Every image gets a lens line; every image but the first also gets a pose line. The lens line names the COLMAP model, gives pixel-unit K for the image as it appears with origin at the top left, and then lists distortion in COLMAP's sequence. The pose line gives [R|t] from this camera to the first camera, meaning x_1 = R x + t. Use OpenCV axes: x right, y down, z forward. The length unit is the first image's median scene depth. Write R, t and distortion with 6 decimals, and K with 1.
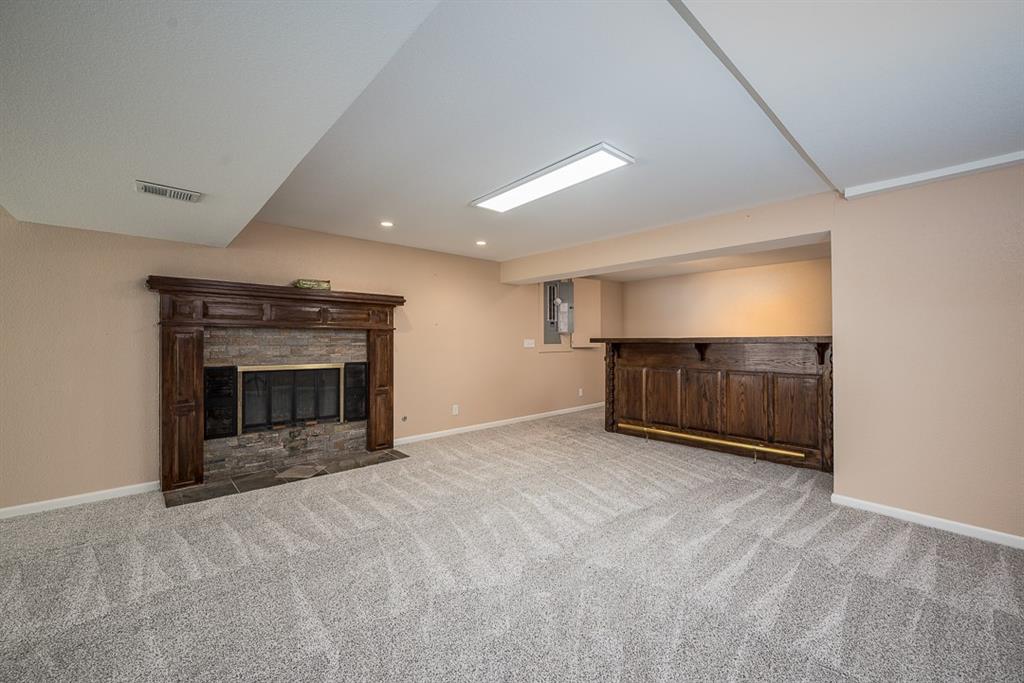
lens RADIAL K [[402.5, 0, 512.0], [0, 402.5, 341.5], [0, 0, 1]] dist [0.001149, 0.000134]
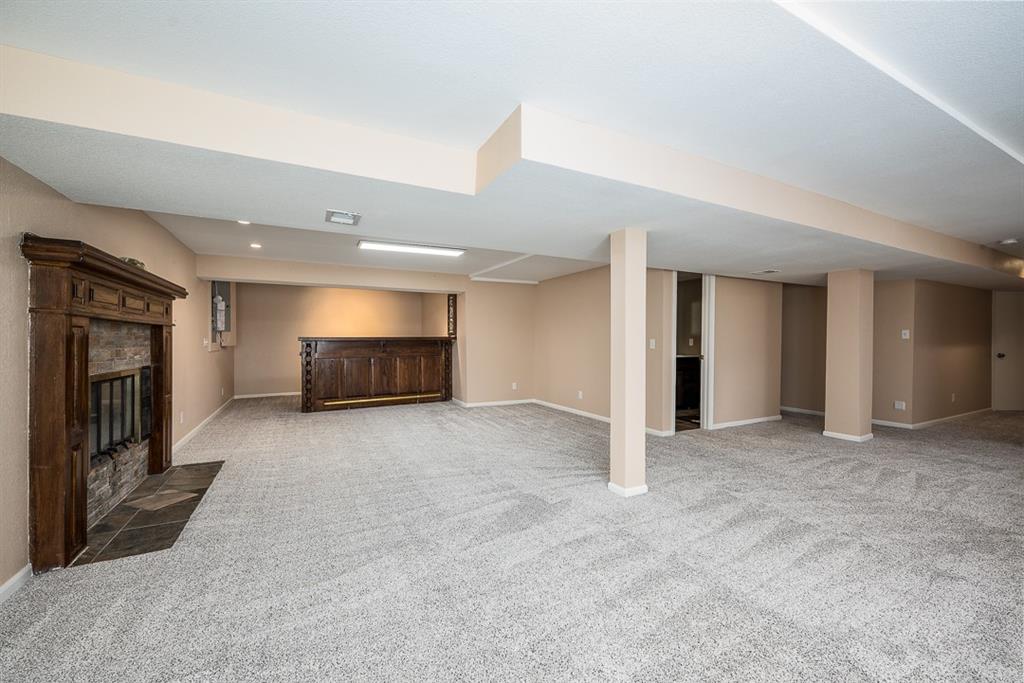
lens RADIAL K [[402.5, 0, 512.0], [0, 402.5, 341.5], [0, 0, 1]] dist [0.001149, 0.000134]
pose [[0.244873, -0.003868, 0.969547, -1.127952], [0.003607, 0.999989, 0.003078, 0.004160], [-0.969548, 0.002744, 0.244884, 0.114460]]
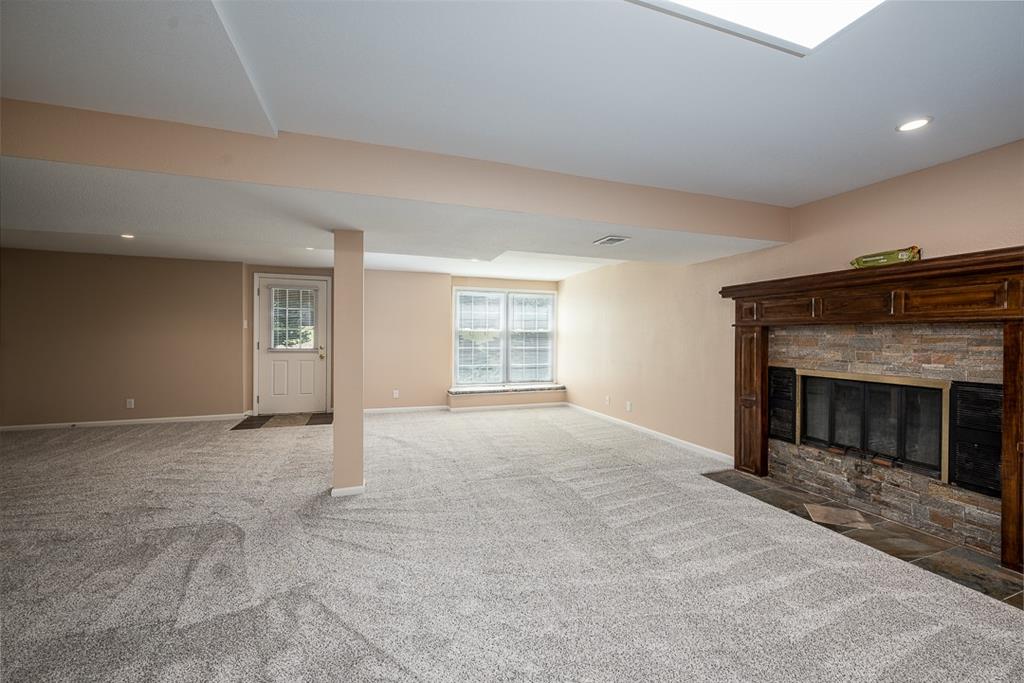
lens RADIAL K [[402.5, 0, 512.0], [0, 402.5, 341.5], [0, 0, 1]] dist [0.001149, 0.000134]
pose [[-0.381599, 0.006656, -0.924304, 0.395098], [-0.008715, 0.999904, 0.010798, -0.004397], [0.924287, 0.012176, -0.381505, 0.718678]]
